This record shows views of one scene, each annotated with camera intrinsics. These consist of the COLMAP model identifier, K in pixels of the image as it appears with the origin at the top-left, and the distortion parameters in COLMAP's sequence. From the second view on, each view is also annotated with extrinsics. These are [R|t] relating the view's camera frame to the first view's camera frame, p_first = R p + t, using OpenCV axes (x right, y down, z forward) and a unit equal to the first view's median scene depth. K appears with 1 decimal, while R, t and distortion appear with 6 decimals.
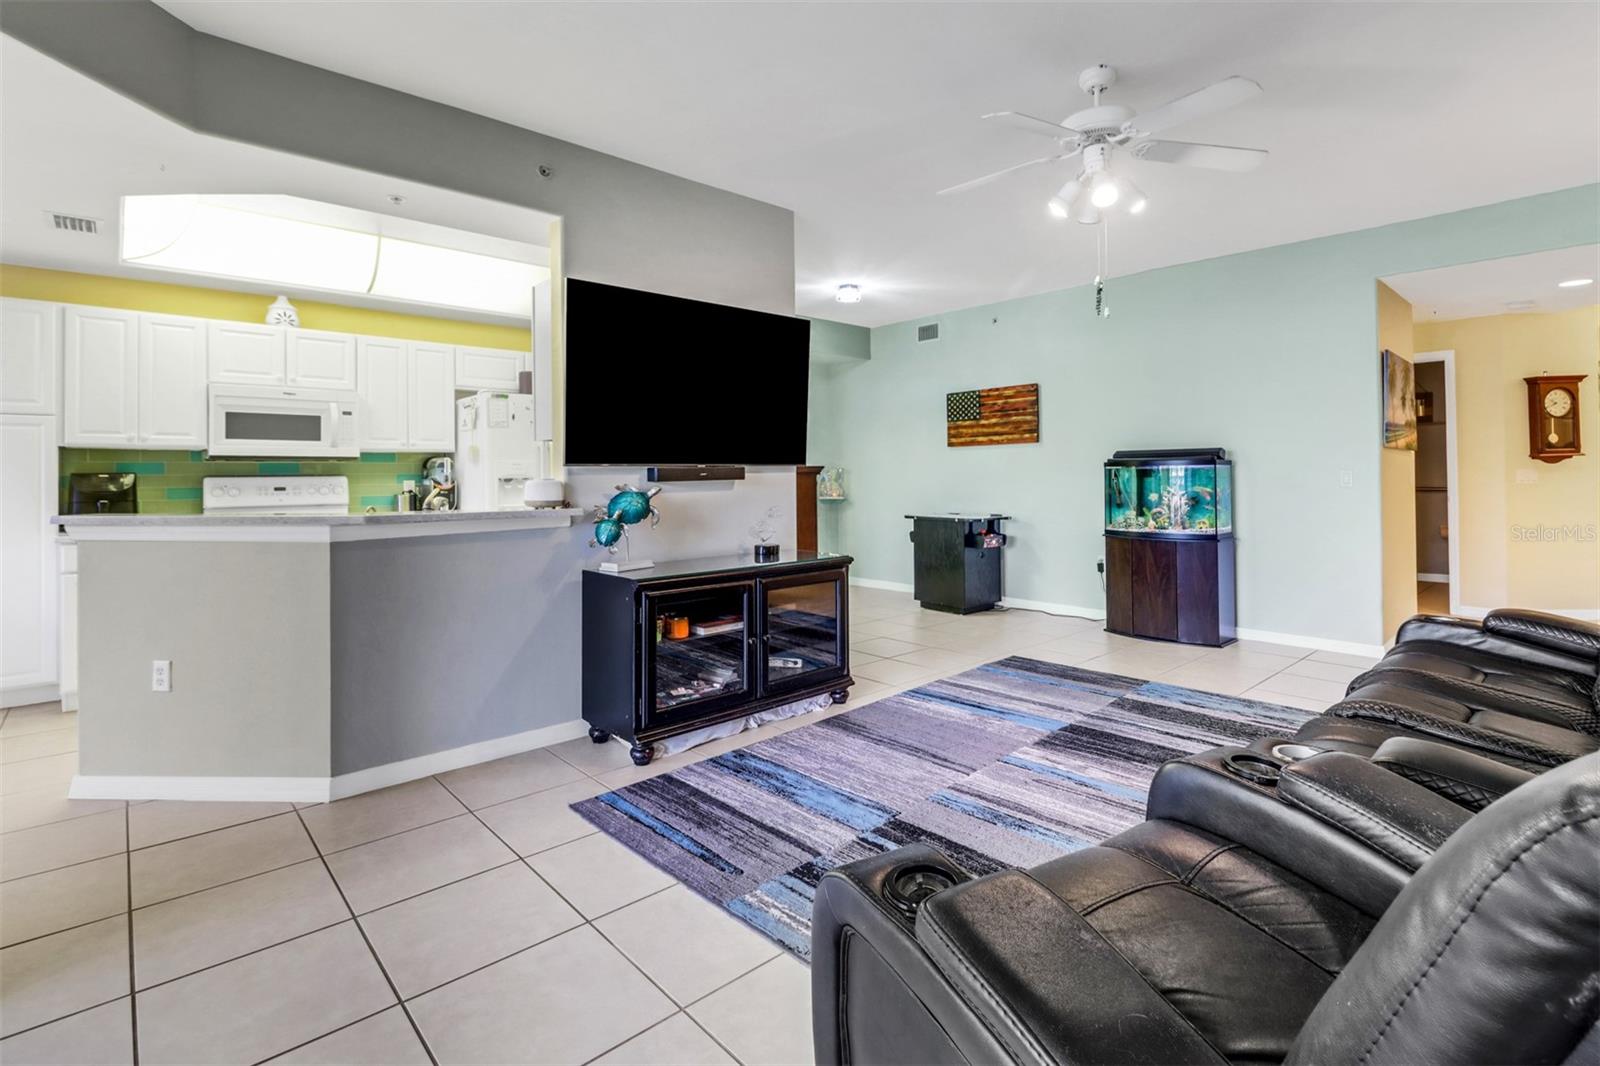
lens RADIAL K [[754.0, 0, 800.6], [0, 754.0, 470.7], [0, 0, 1]] dist [0.001580, -0.000032]
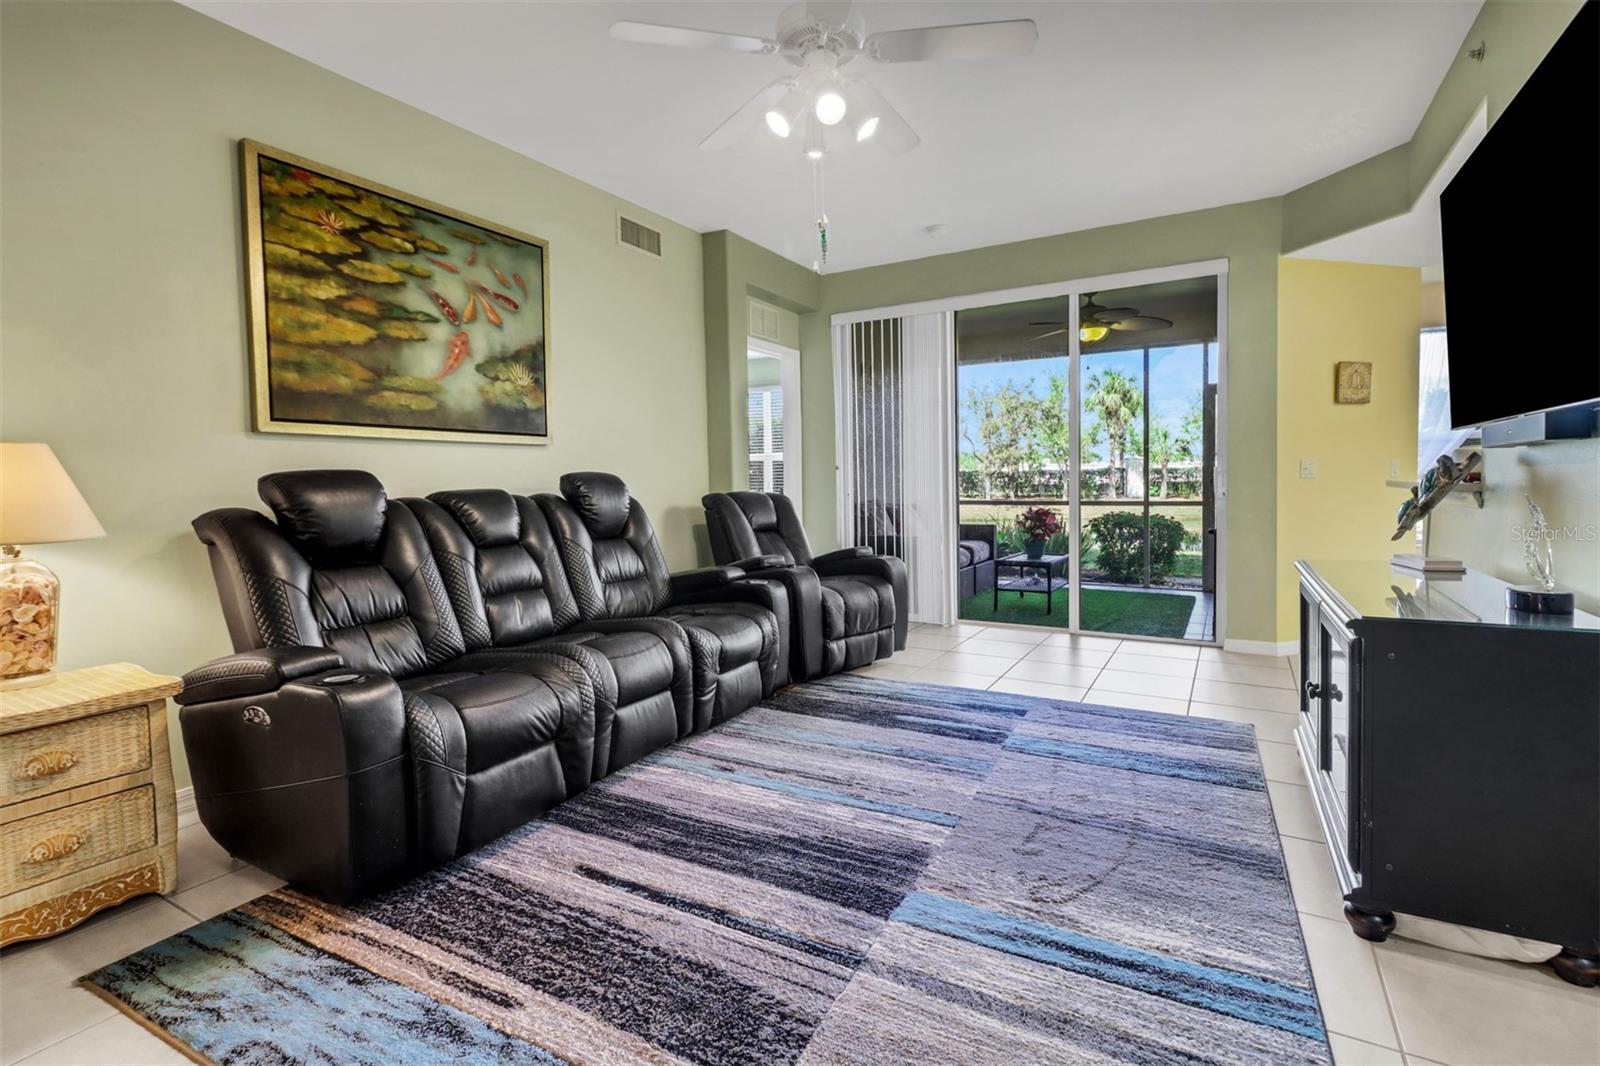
lens RADIAL K [[749.0, 0, 800.6], [0, 749.0, 499.1], [0, 0, 1]] dist [0.017313, -0.013457]
pose [[-0.949894, 0.028360, -0.311283, 0.354276], [0.022366, 0.999490, 0.022808, 0.019804], [0.311771, 0.014703, -0.950044, 0.915308]]
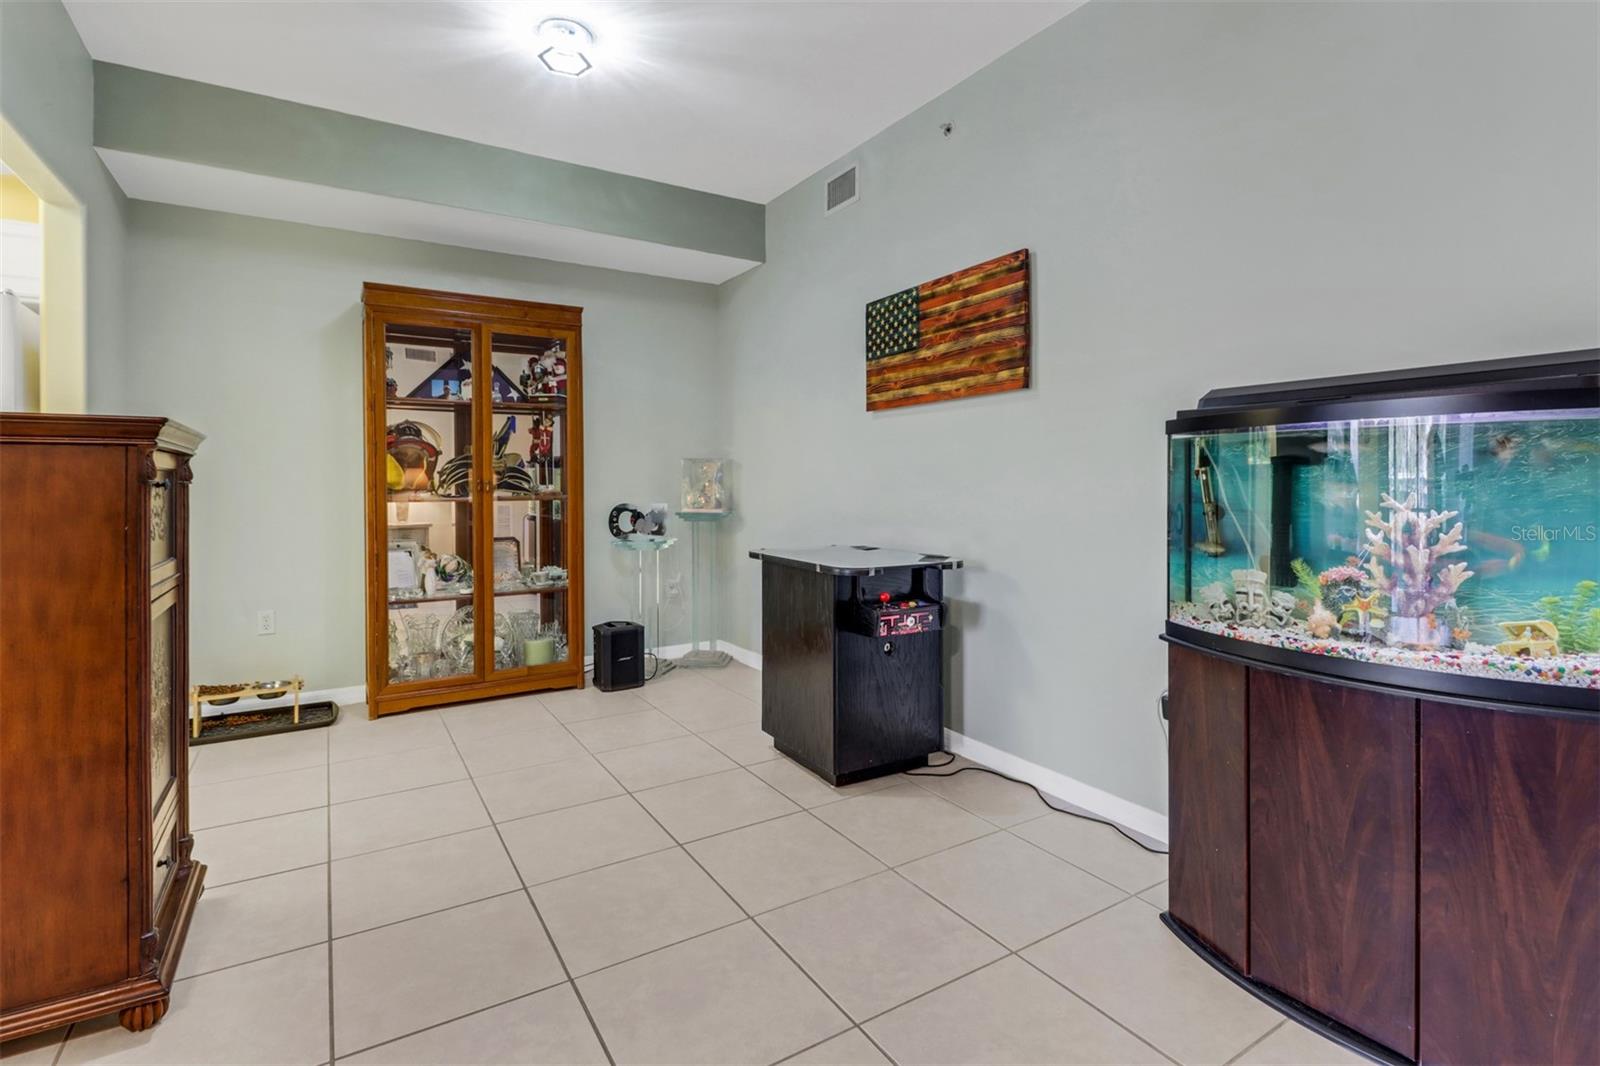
lens RADIAL K [[754.7, 0, 793.5], [0, 754.7, 488.9], [0, 0, 1]] dist [0.000120, -0.000134]
pose [[0.984962, 0.009787, -0.172493, 0.294655], [-0.007457, 0.999872, 0.014147, 0.015514], [0.172609, -0.012648, 0.984909, 0.635996]]
